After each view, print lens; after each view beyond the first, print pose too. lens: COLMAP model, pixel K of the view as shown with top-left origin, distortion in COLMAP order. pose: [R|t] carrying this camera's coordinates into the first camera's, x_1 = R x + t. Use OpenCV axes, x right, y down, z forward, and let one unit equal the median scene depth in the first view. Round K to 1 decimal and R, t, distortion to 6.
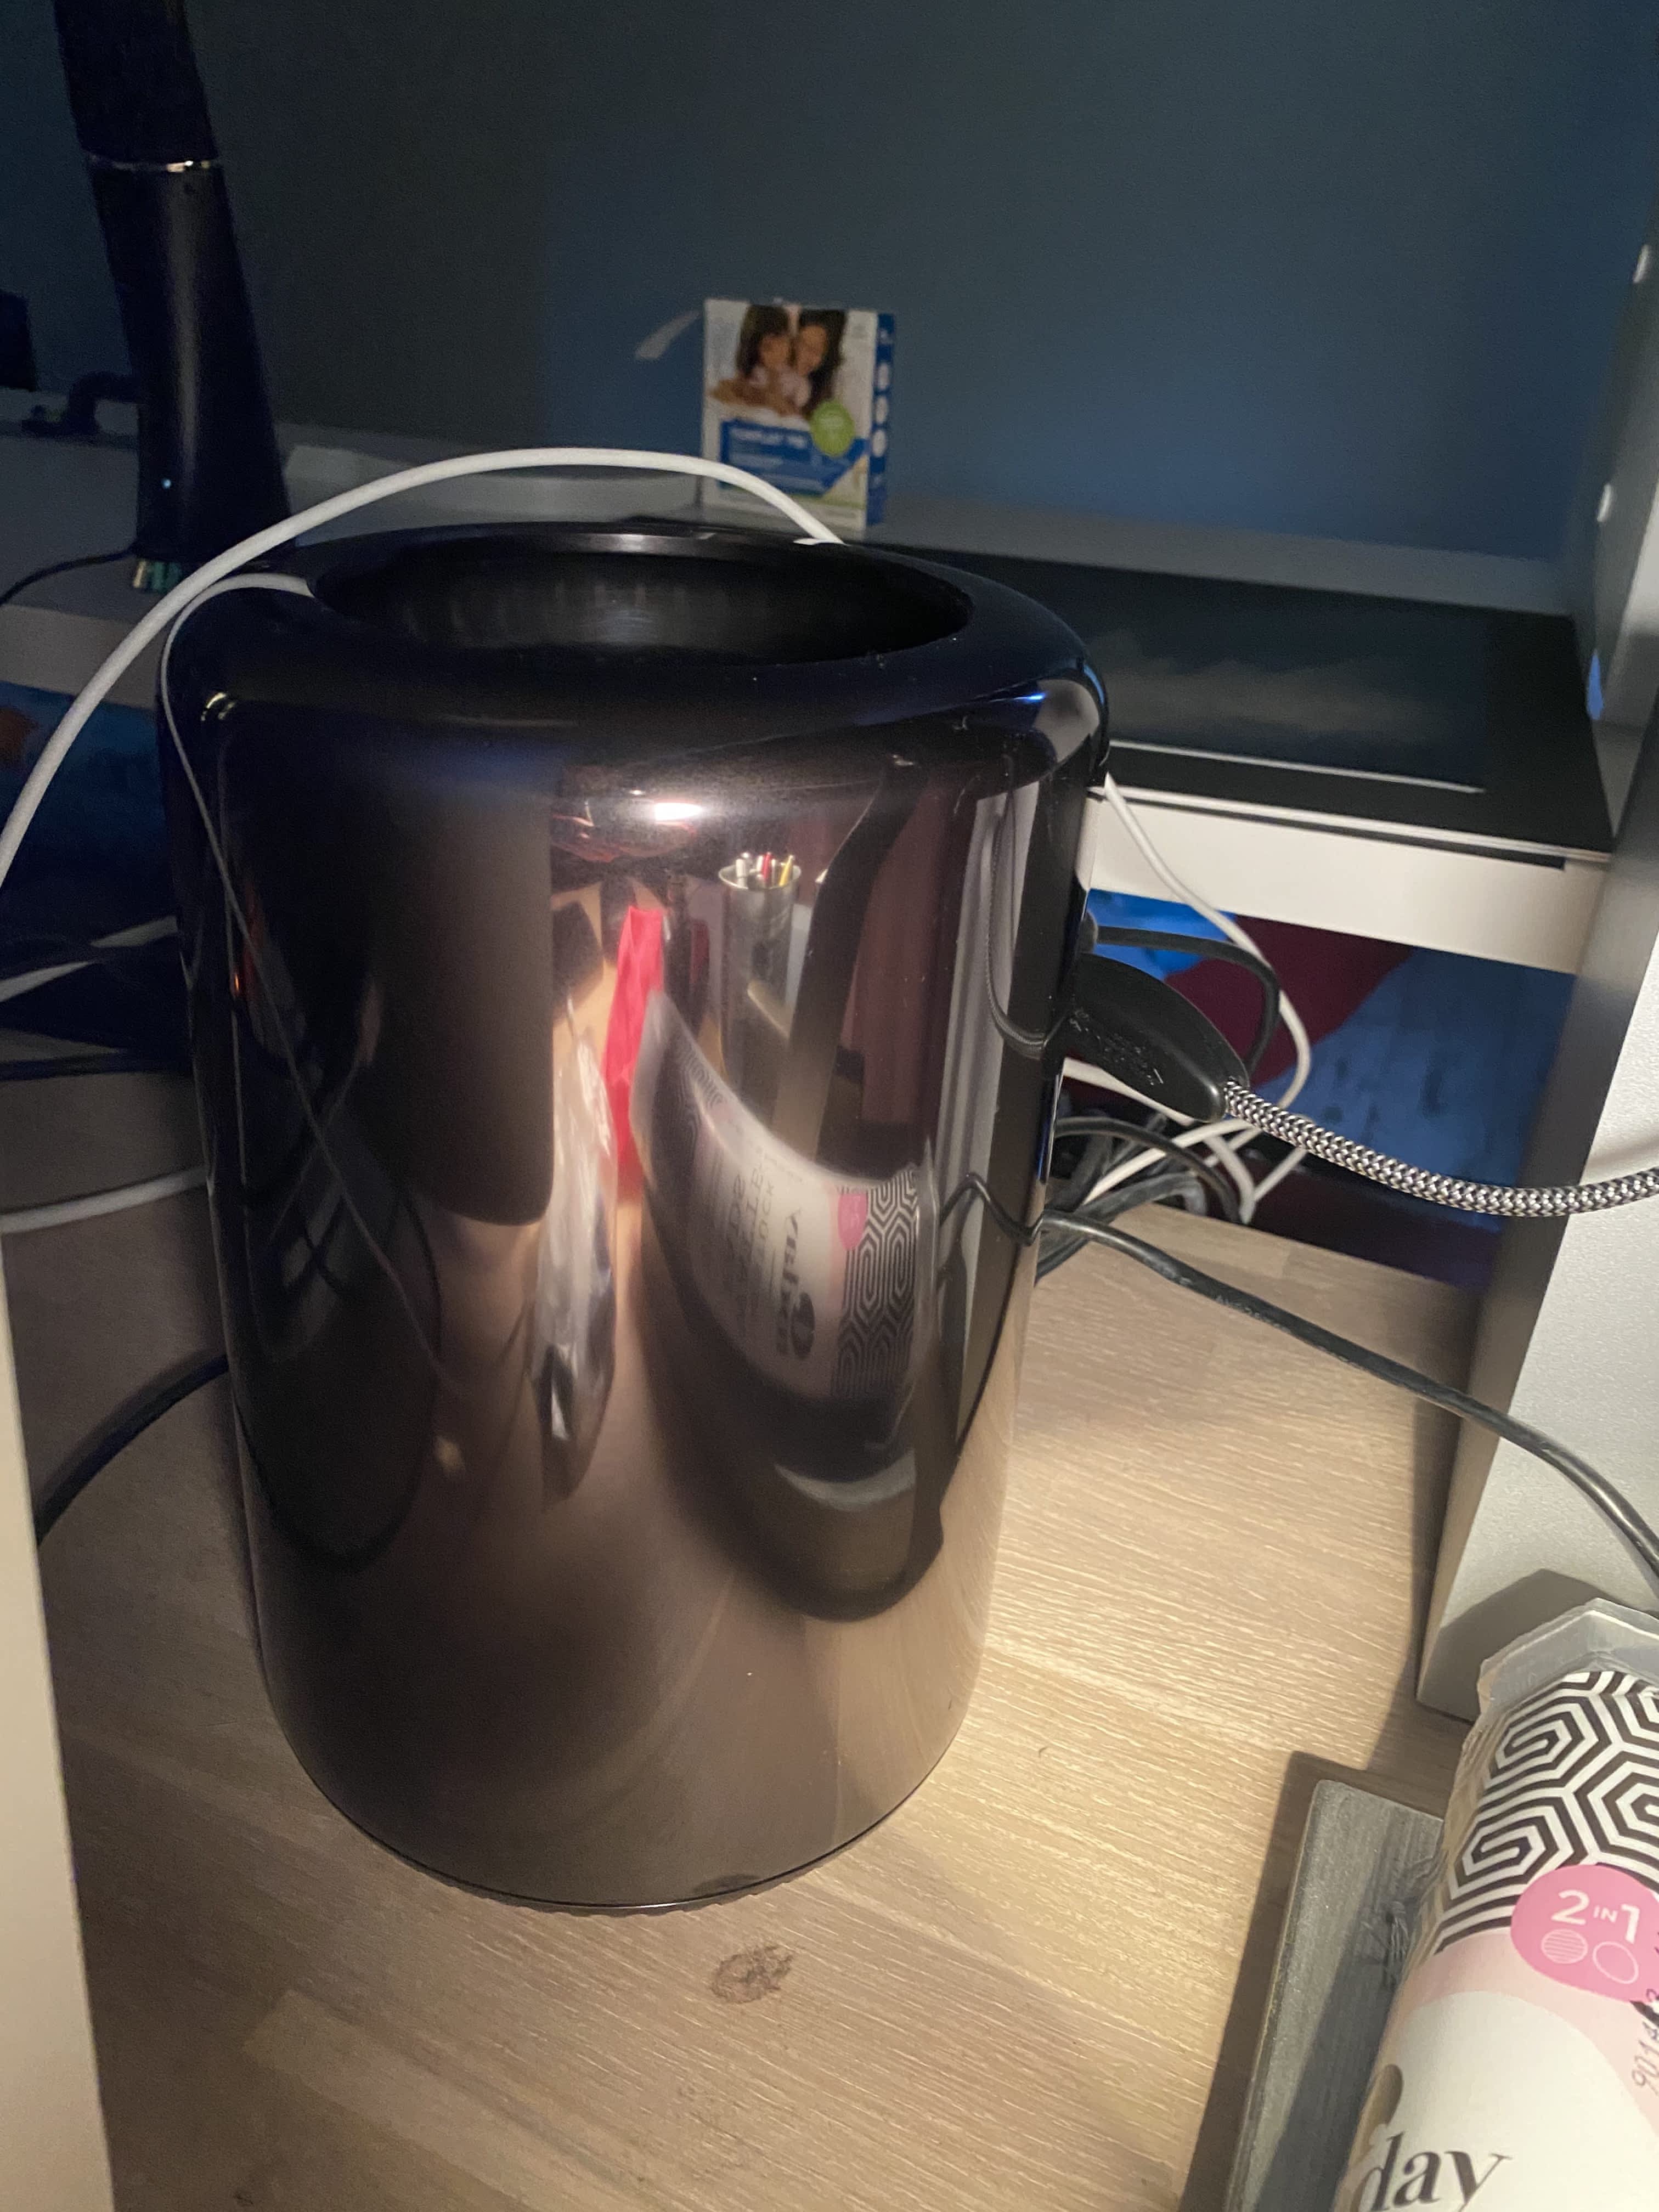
lens RADIAL K [[1756.6, 0, 809.8], [0, 1756.6, 1093.5], [0, 0, 1]] dist [-0.000951, 0.011705]
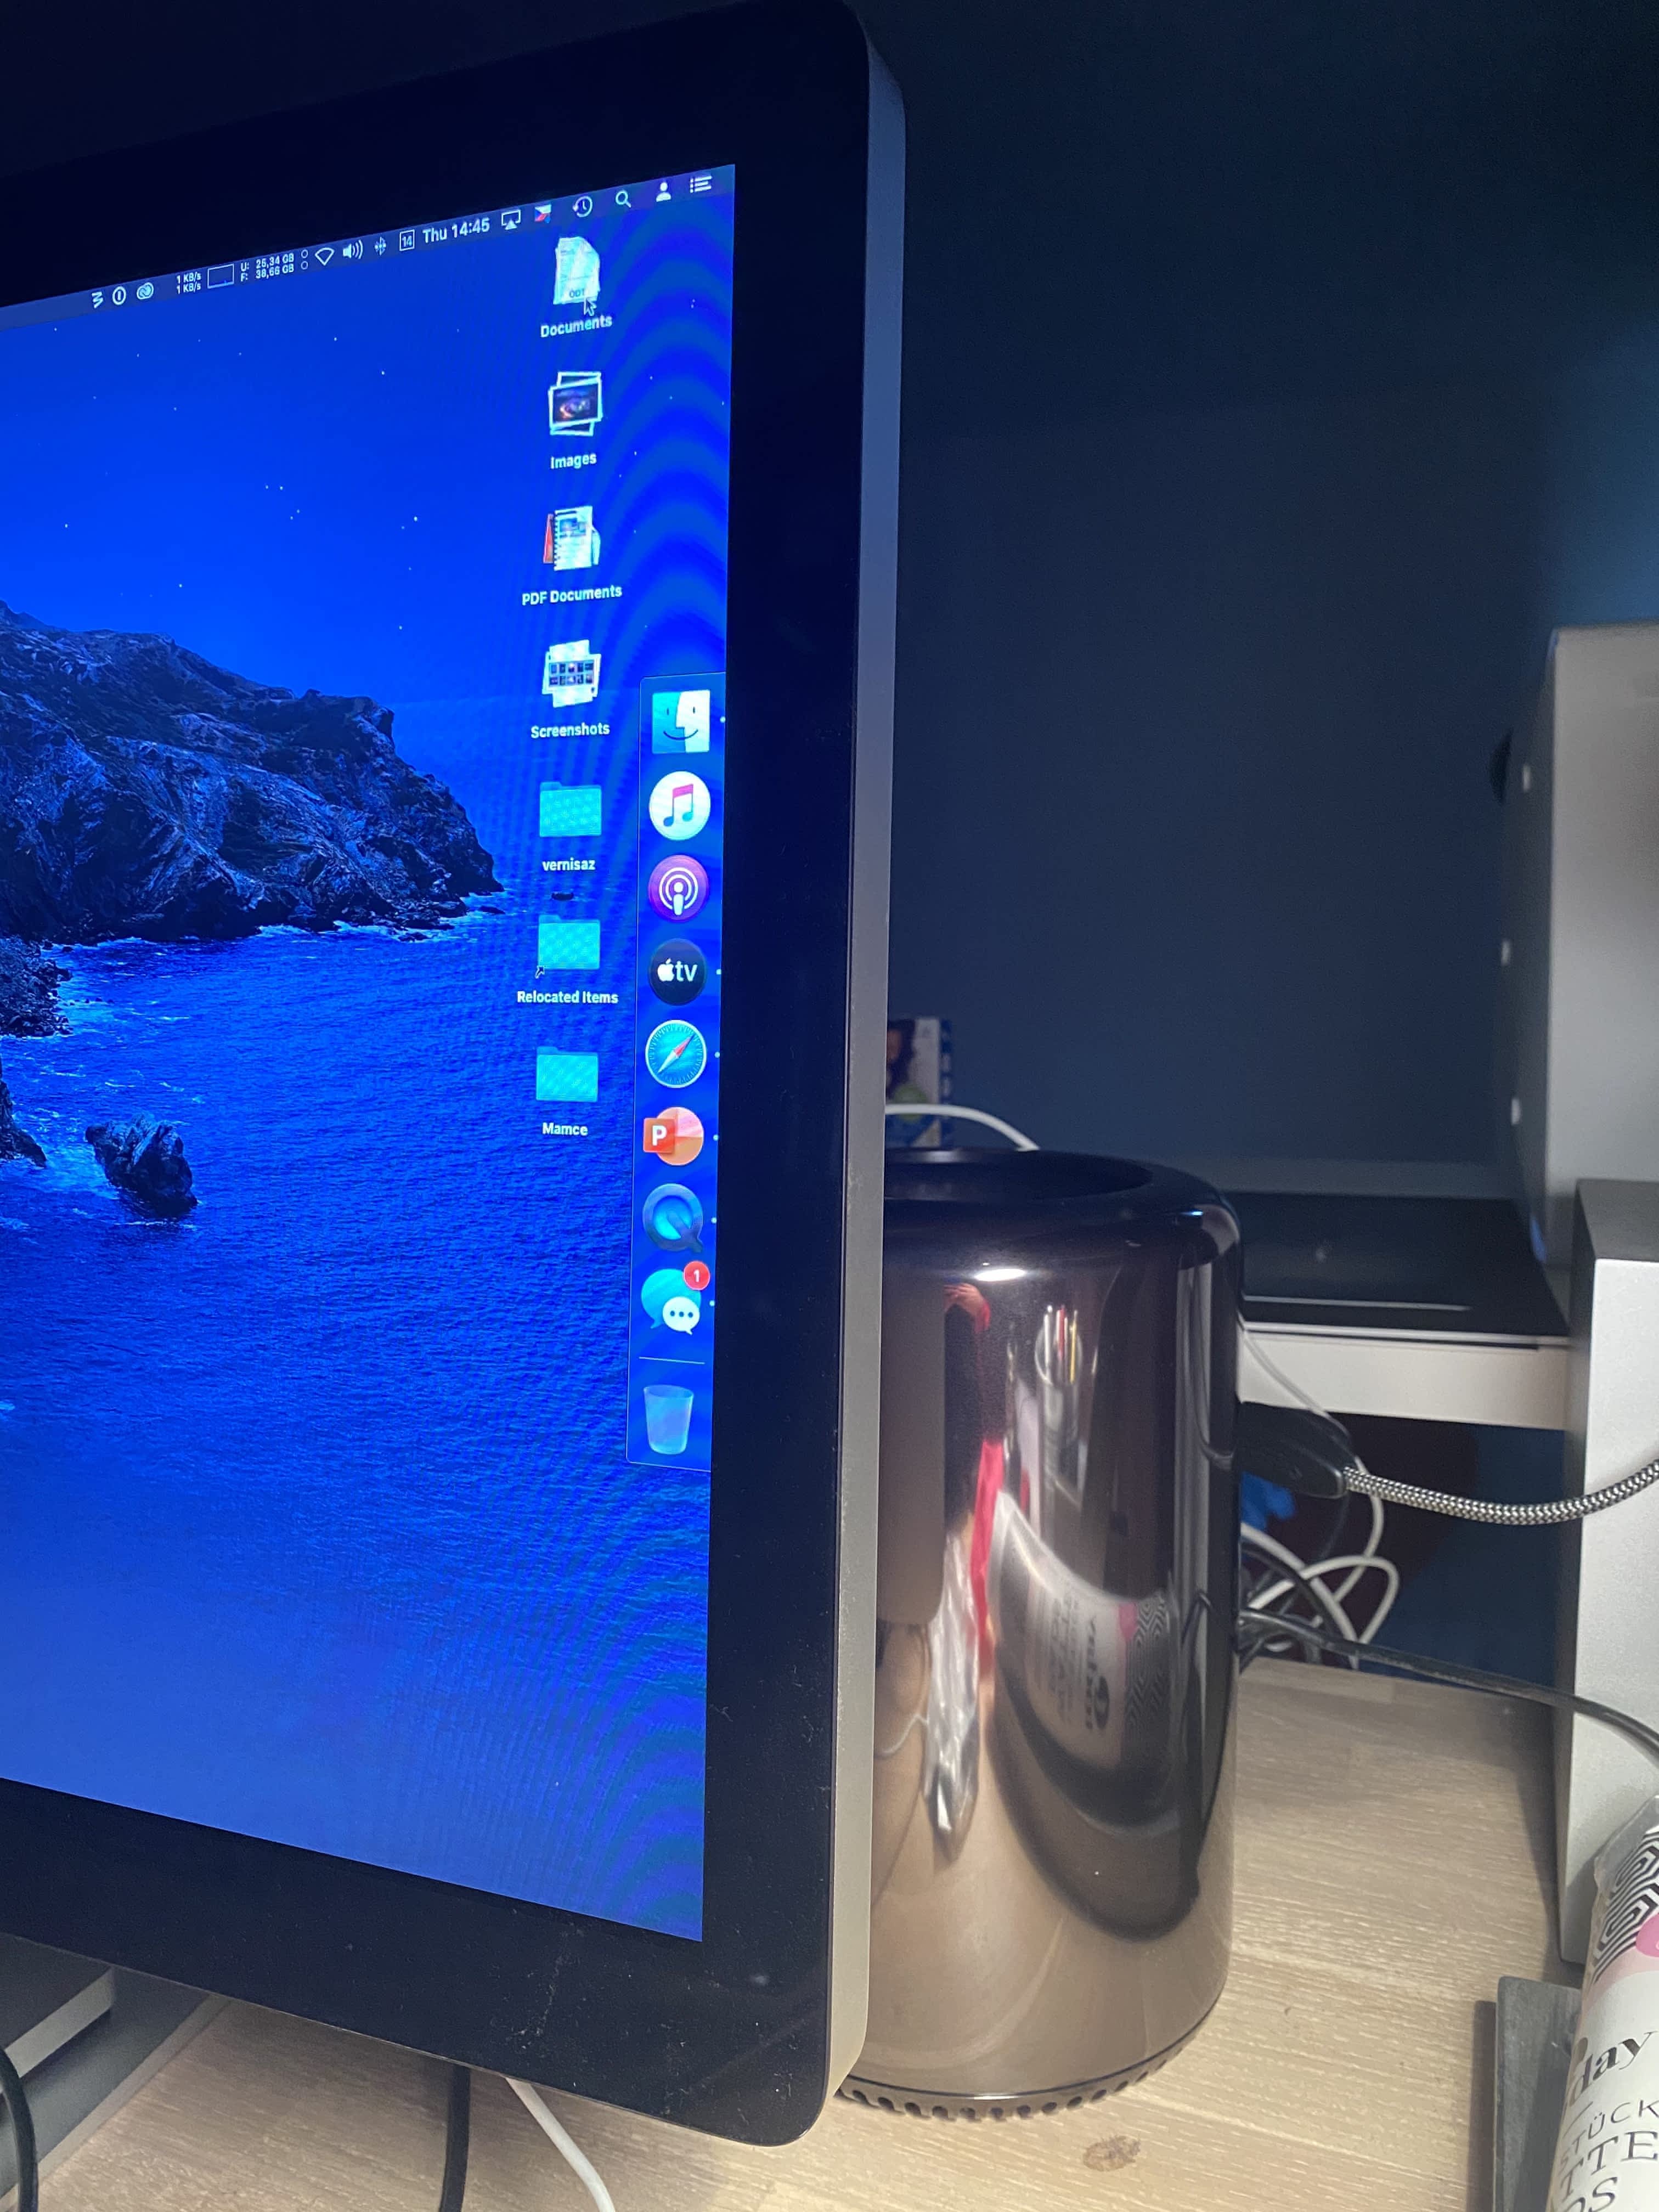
lens RADIAL K [[1756.6, 0, 844.1], [0, 1756.6, 1100.8], [0, 0, 1]] dist [-0.000951, 0.011705]
pose [[0.997332, -0.063978, 0.035161, -0.192215], [0.072393, 0.928859, -0.363292, 0.188512], [-0.009417, 0.364868, 0.931012, -0.446290]]
